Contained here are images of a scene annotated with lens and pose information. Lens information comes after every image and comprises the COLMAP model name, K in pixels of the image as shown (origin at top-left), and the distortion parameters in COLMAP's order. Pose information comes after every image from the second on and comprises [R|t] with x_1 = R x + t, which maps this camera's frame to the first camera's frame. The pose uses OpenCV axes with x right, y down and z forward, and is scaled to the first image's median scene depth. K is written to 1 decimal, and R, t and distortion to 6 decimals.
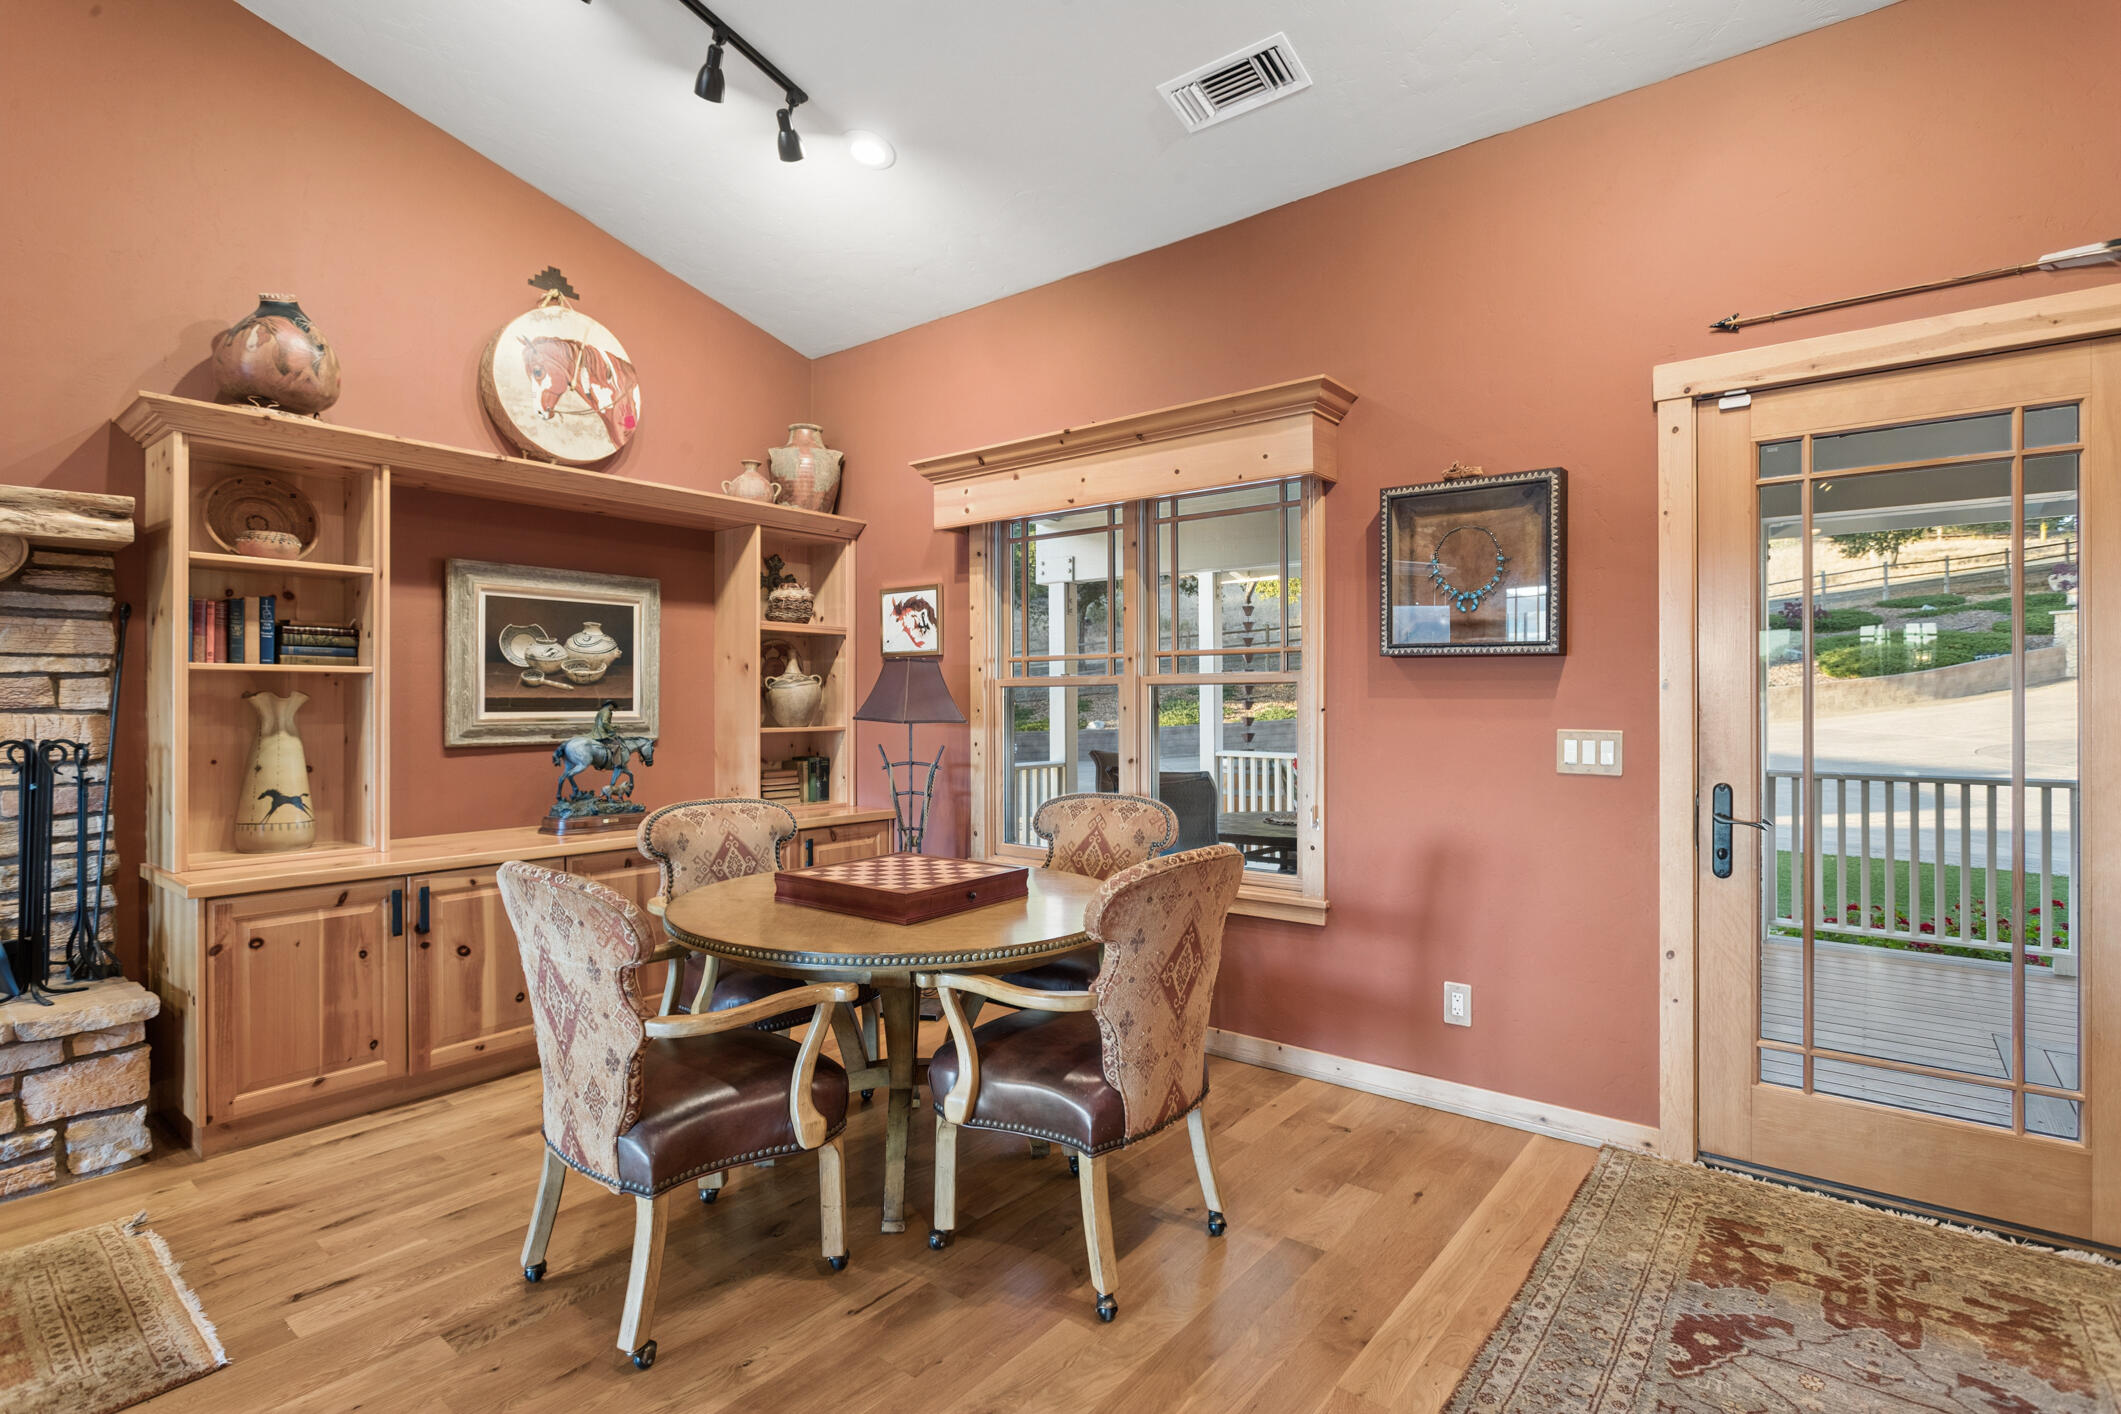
lens RADIAL K [[1029.8, 0, 1059.5], [0, 1029.8, 702.1], [0, 0, 1]] dist [-0.009796, 0.004125]
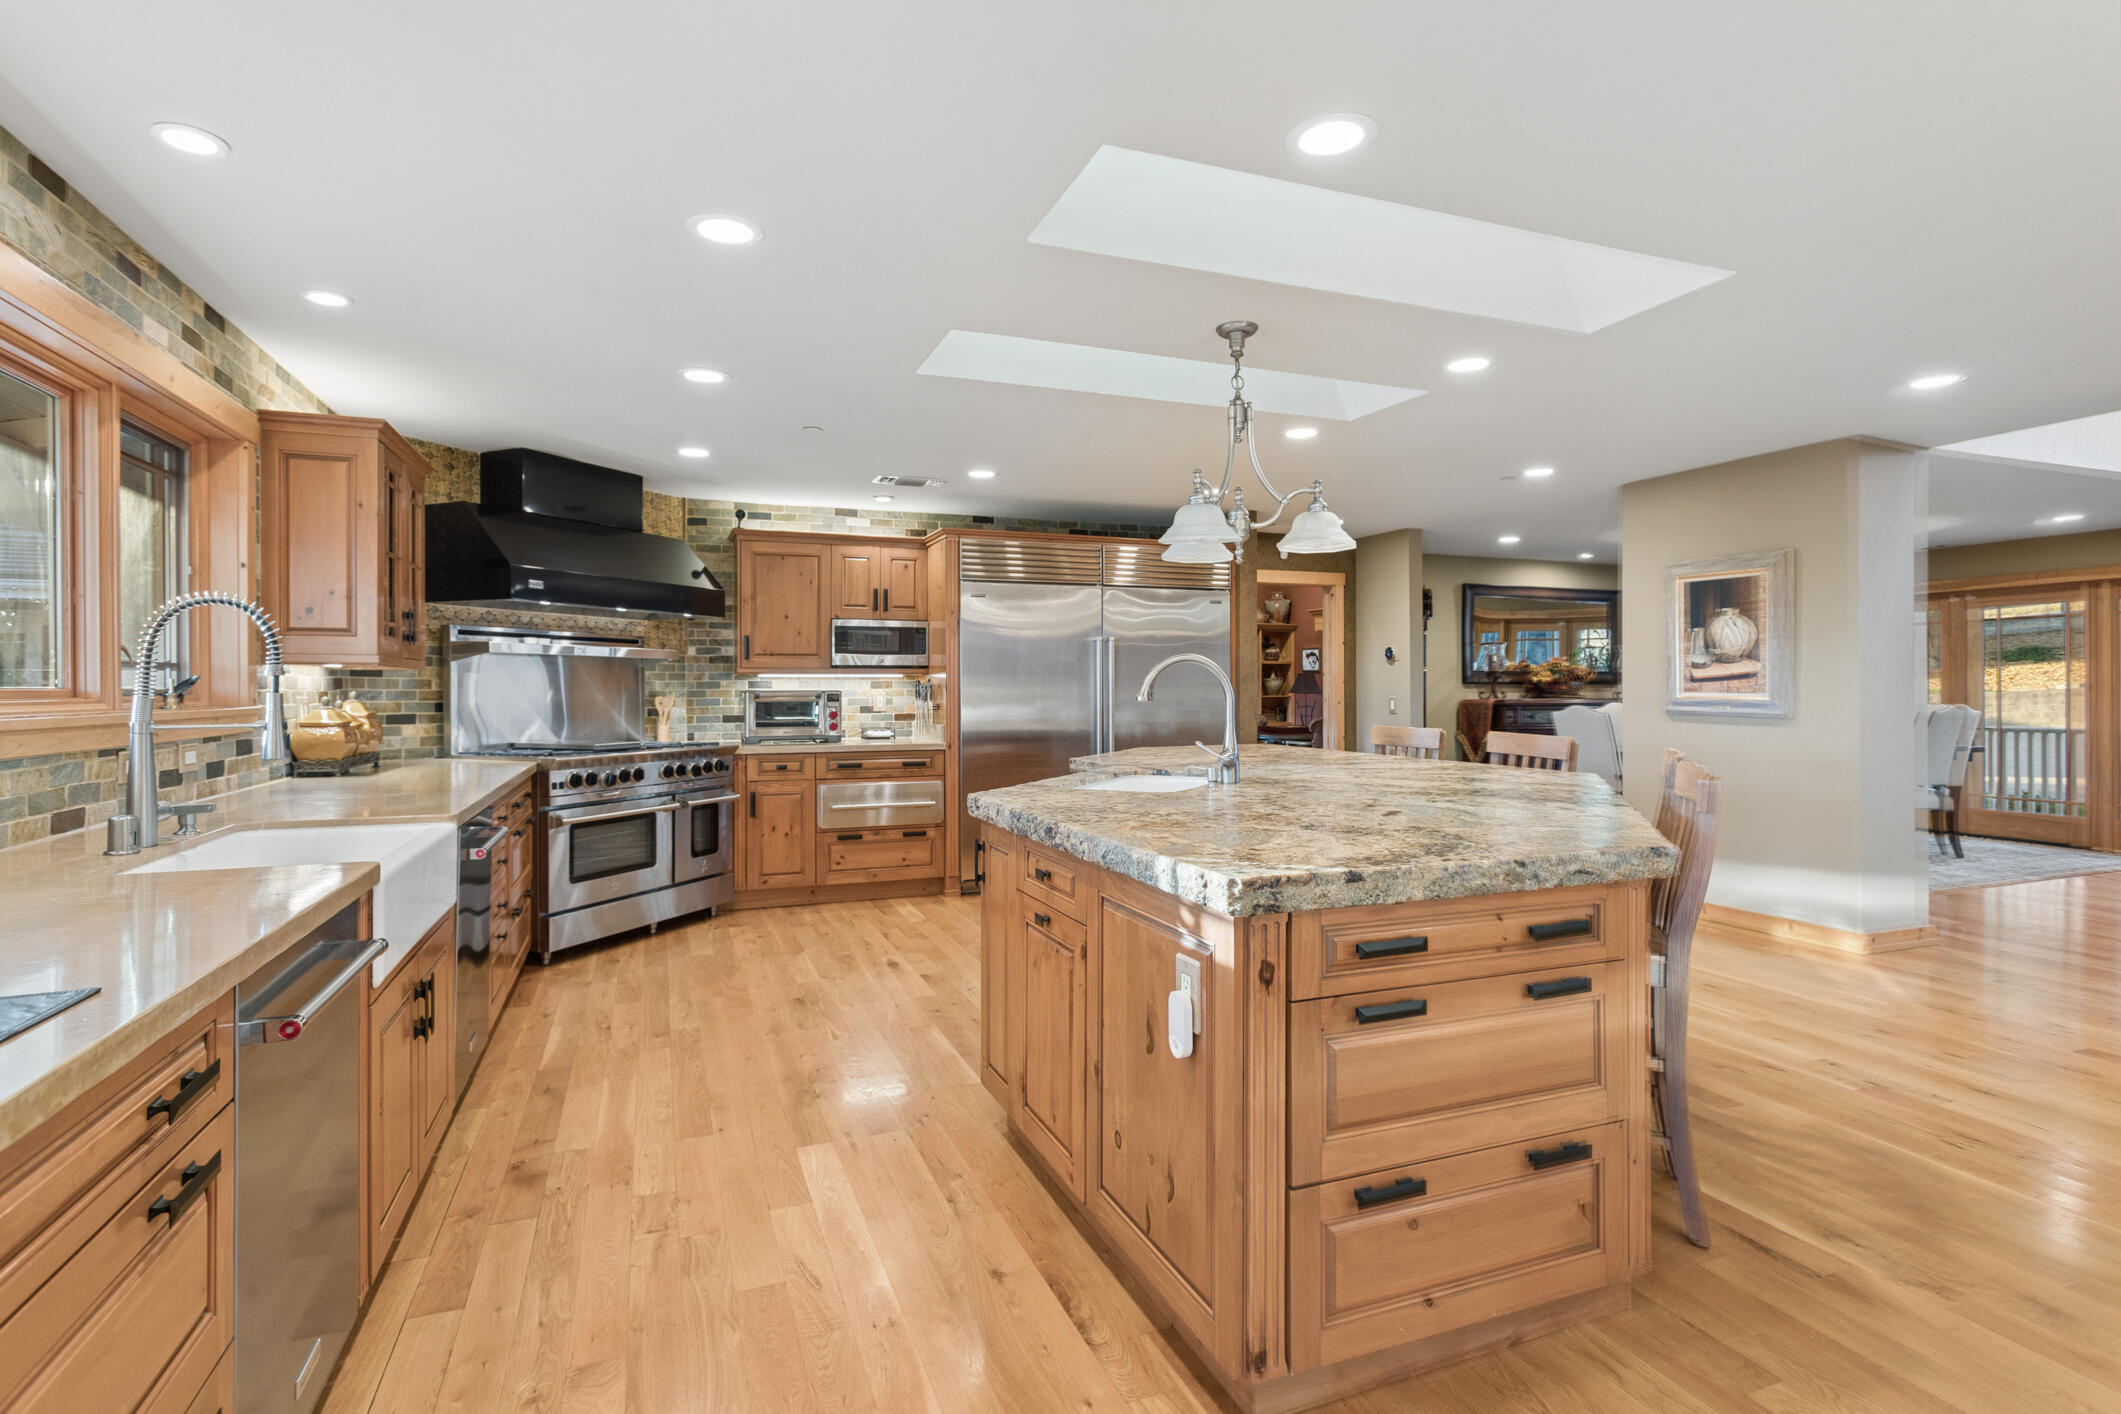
lens RADIAL K [[1009.6, 0, 1054.0], [0, 1009.6, 698.8], [0, 0, 1]] dist [0.001322, 0.000485]
pose [[0.864159, 0.001867, -0.503215, 0.686462], [0.004550, 0.999923, 0.011523, -0.002682], [0.503198, -0.012247, 0.864084, -1.907918]]
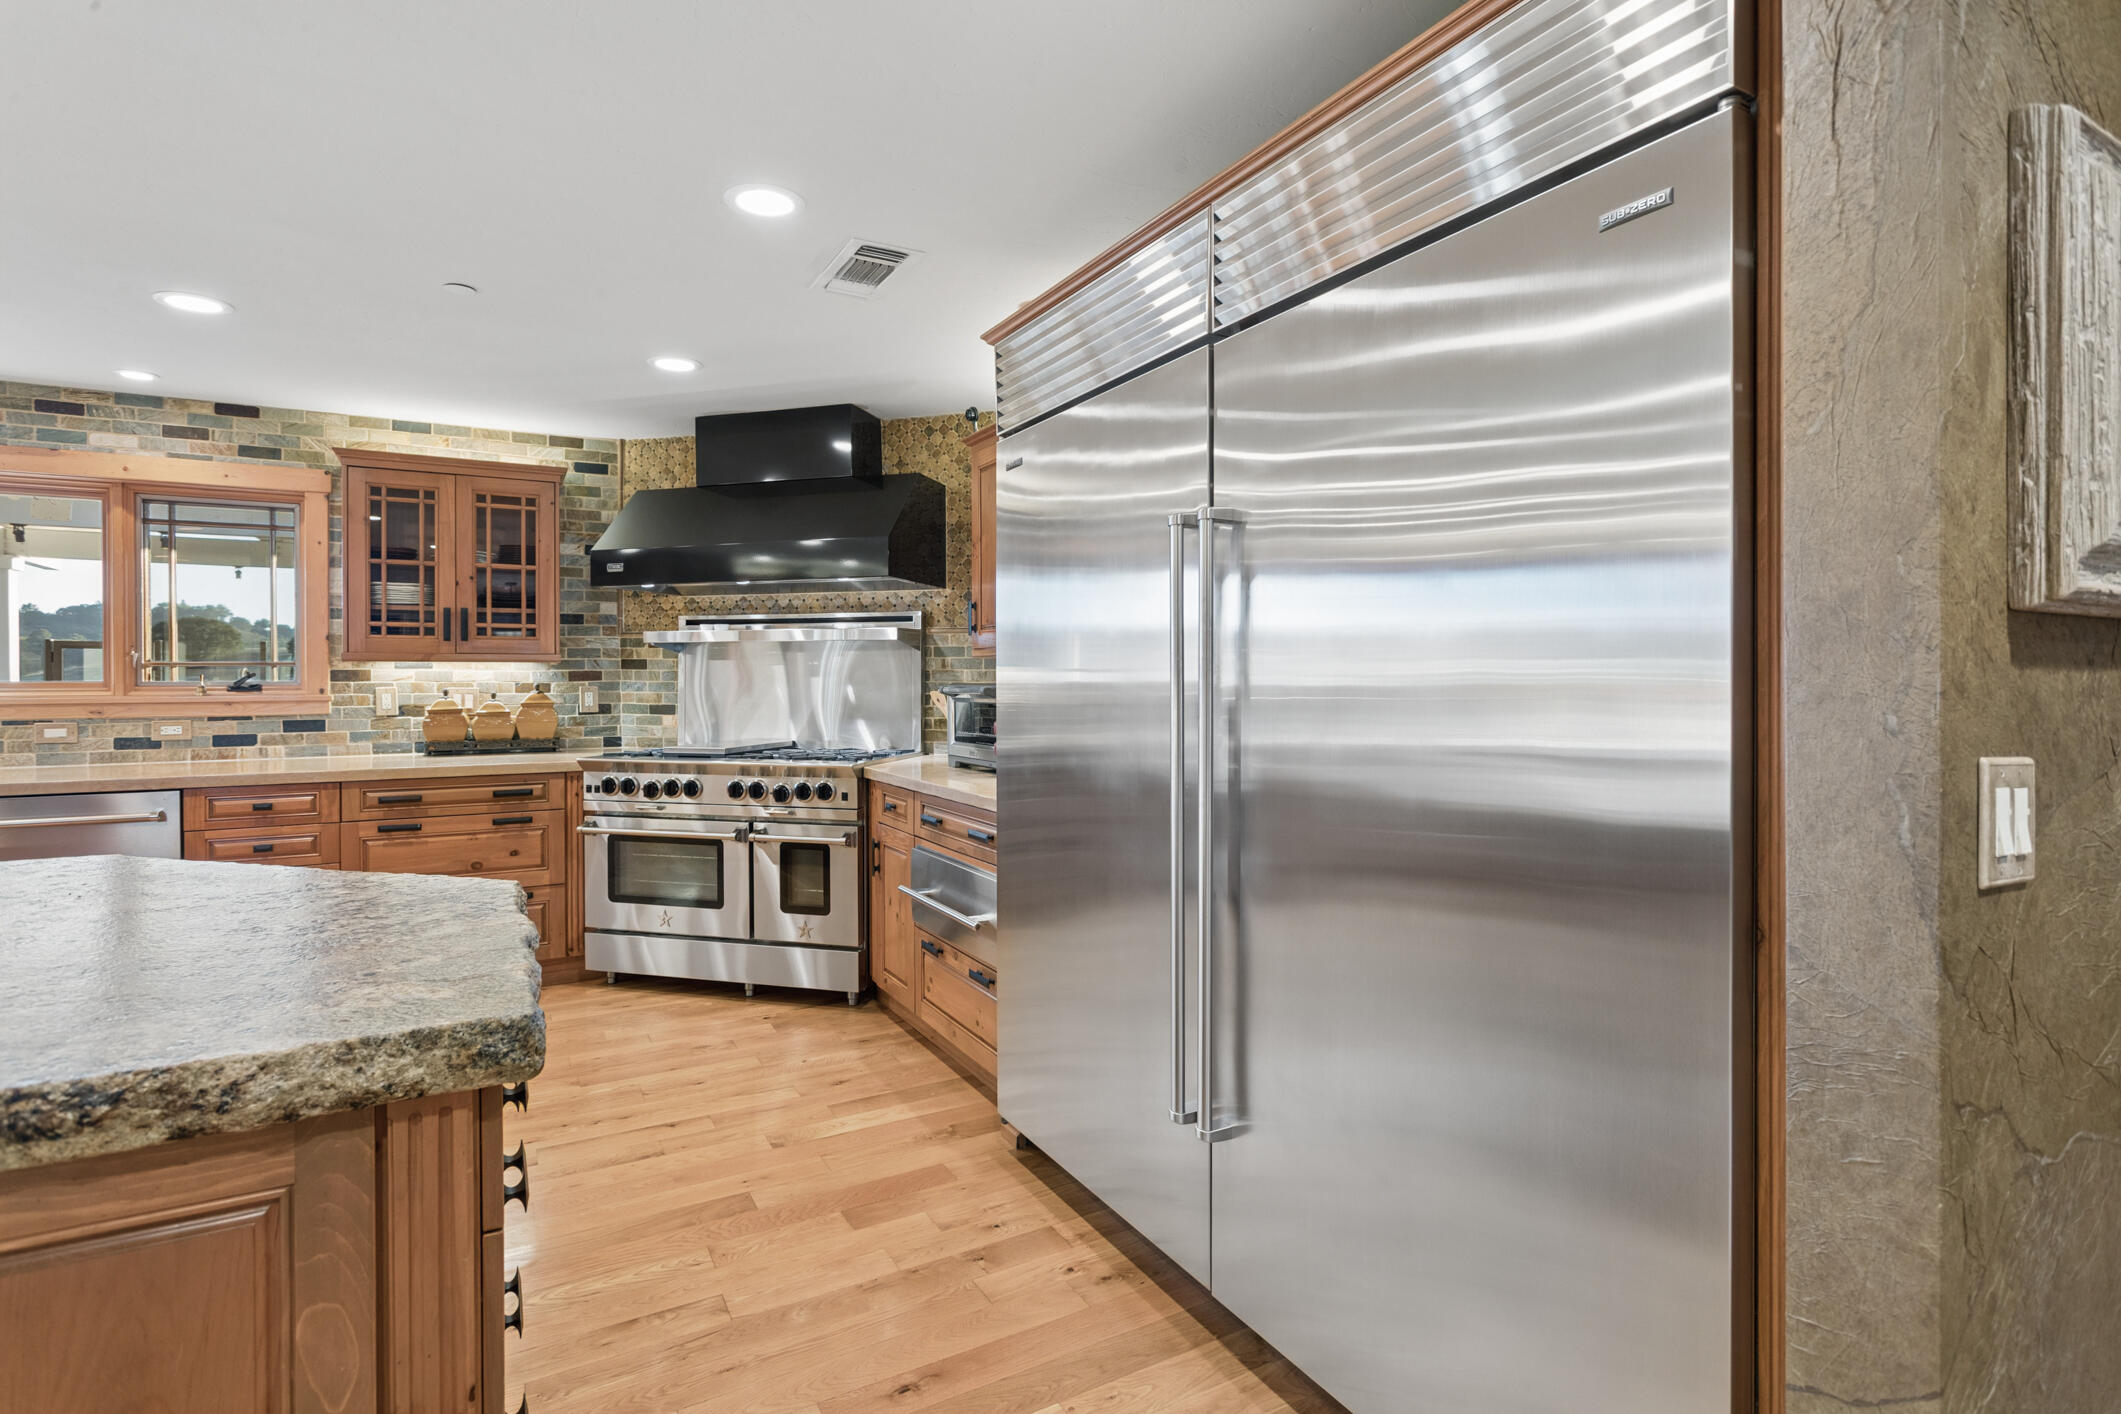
lens RADIAL K [[1029.8, 0, 1056.5], [0, 1029.8, 686.9], [0, 0, 1]] dist [-0.009796, 0.004125]
pose [[-0.380673, 0.007764, -0.924677, 0.178673], [0.005005, 0.999967, 0.006335, -0.001530], [0.924696, -0.002216, -0.380699, 0.991214]]
